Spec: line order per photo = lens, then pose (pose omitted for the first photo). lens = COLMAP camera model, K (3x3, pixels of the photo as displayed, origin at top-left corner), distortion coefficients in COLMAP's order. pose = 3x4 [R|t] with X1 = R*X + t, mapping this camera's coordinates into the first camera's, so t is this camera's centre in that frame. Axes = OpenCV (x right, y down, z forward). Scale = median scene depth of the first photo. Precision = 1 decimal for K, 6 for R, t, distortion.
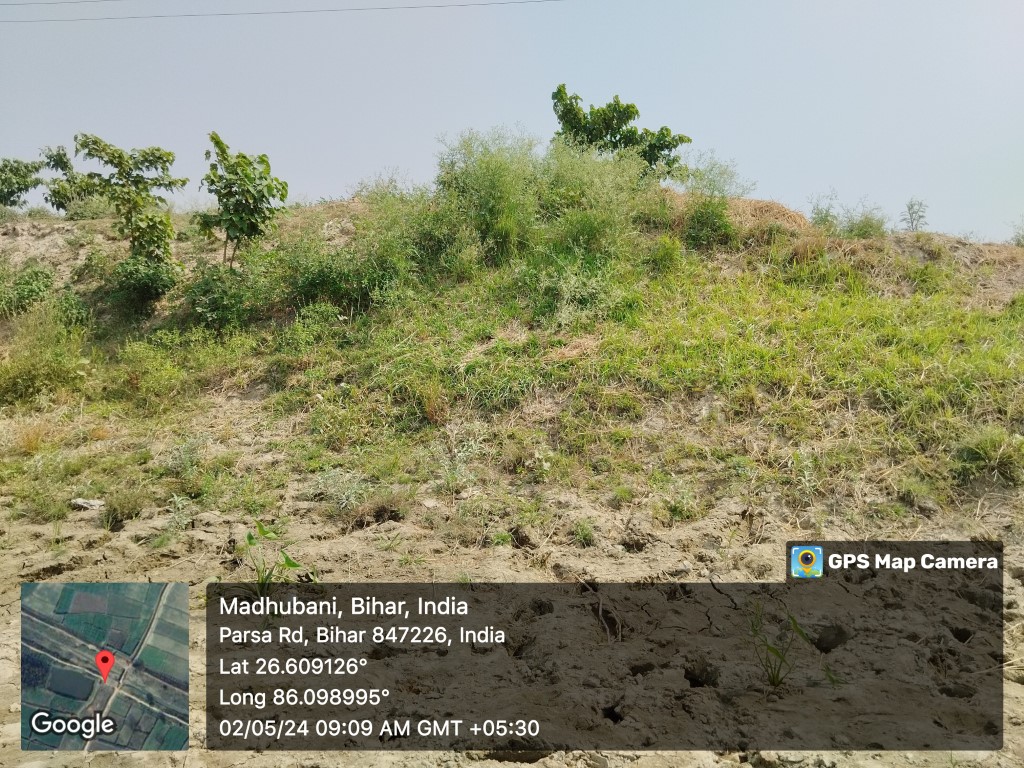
lens RADIAL K [[845.9, 0, 513.0], [0, 845.9, 385.2], [0, 0, 1]] dist [0.045725, -0.123945]
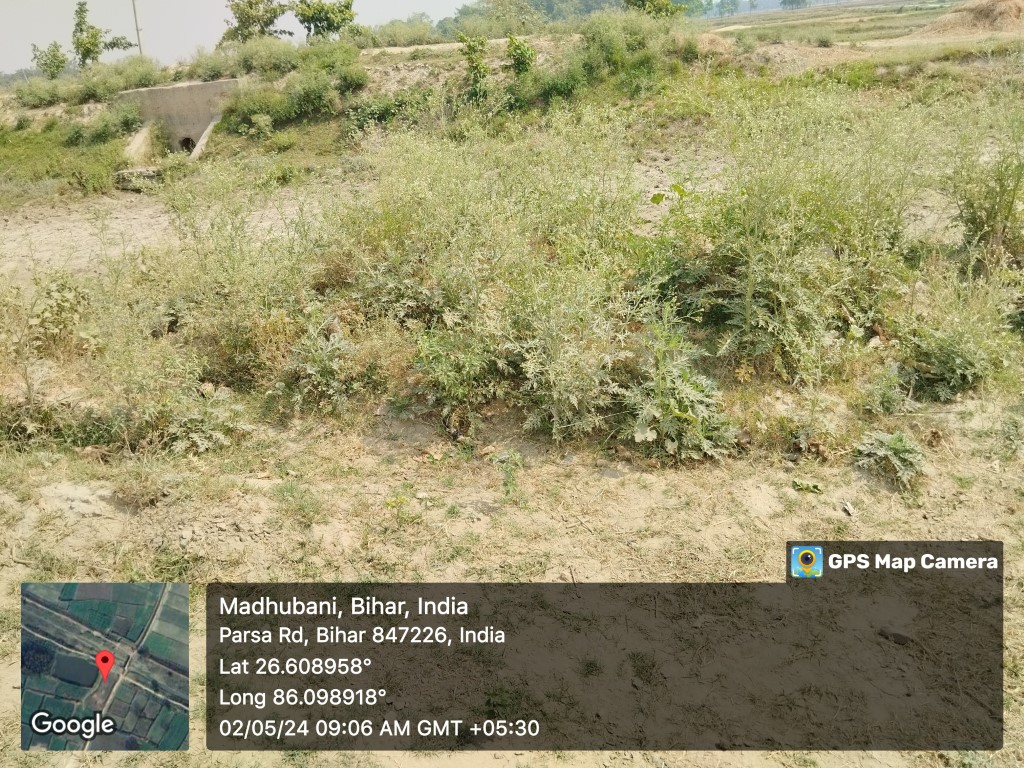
lens RADIAL K [[845.9, 0, 510.7], [0, 845.9, 383.0], [0, 0, 1]] dist [0.045725, -0.123945]
pose [[0.996029, -0.073120, -0.050794, -0.298556], [0.085238, 0.947923, 0.306881, -0.070197], [0.025709, -0.309992, 0.950392, -2.018595]]
